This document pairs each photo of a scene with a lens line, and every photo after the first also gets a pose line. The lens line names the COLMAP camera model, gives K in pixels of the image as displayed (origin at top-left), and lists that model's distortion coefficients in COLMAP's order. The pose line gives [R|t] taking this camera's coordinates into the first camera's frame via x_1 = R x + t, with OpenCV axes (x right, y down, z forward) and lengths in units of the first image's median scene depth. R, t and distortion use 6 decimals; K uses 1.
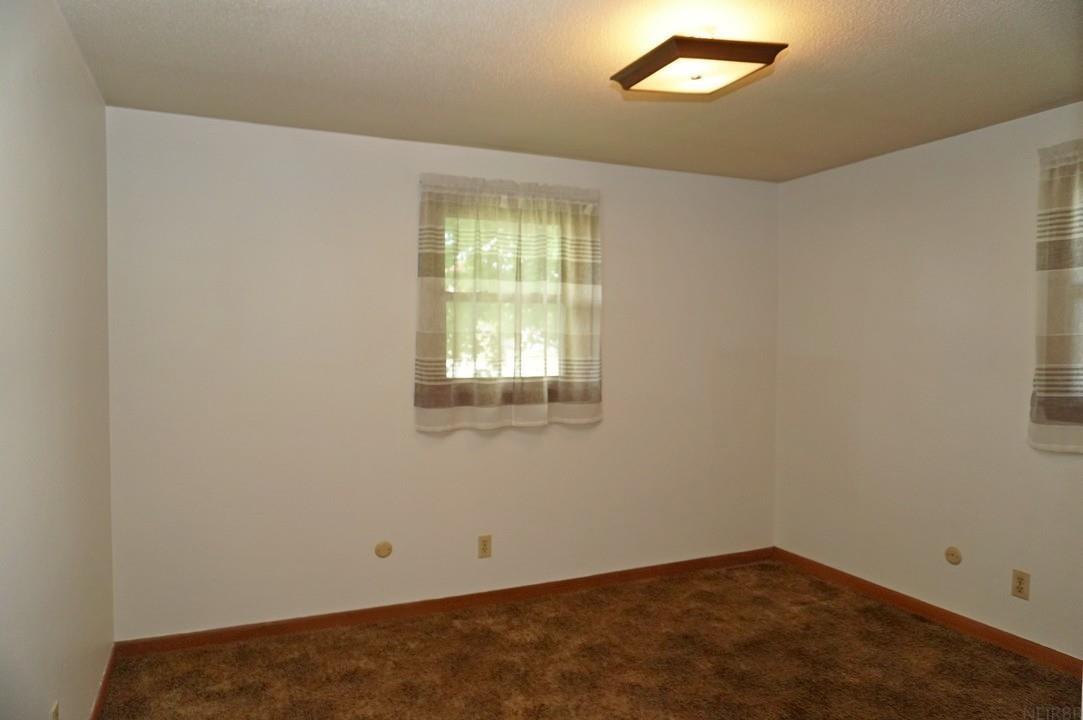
lens RADIAL K [[752.2, 0, 539.3], [0, 752.2, 364.1], [0, 0, 1]] dist [-0.020762, 0.008349]
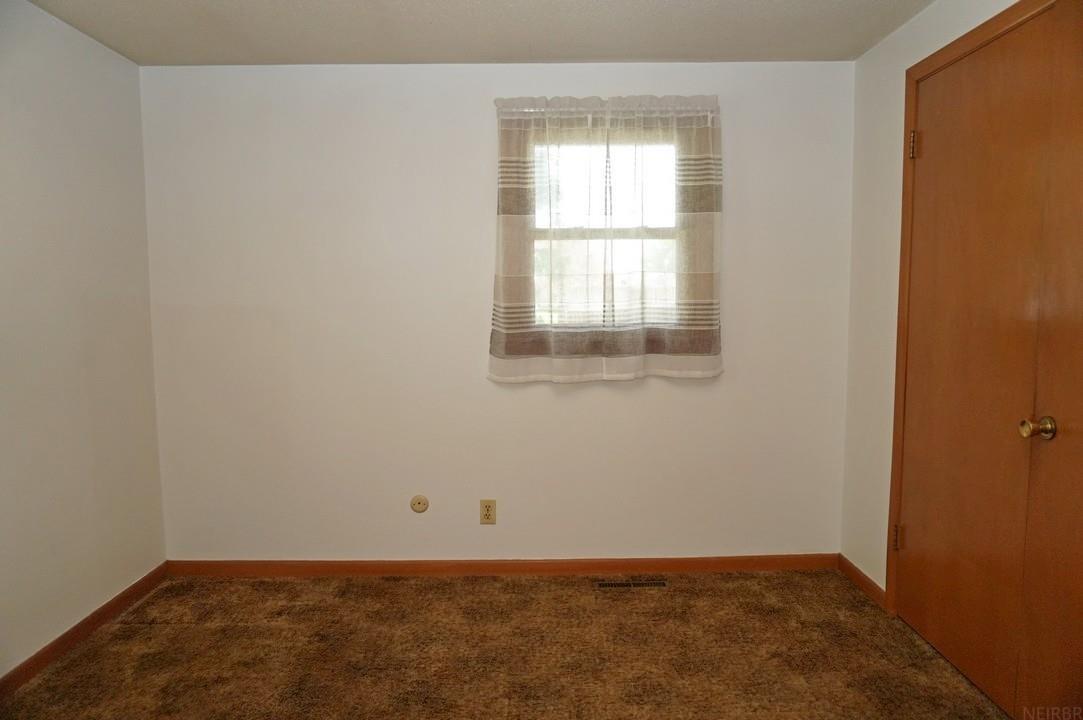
lens RADIAL K [[752.2, 0, 539.3], [0, 752.2, 364.1], [0, 0, 1]] dist [-0.020762, 0.008349]
pose [[0.371176, -0.082983, 0.924847, -0.304175], [0.028800, 0.996548, 0.077858, 0.004259], [-0.928116, -0.002264, 0.372285, 0.536795]]
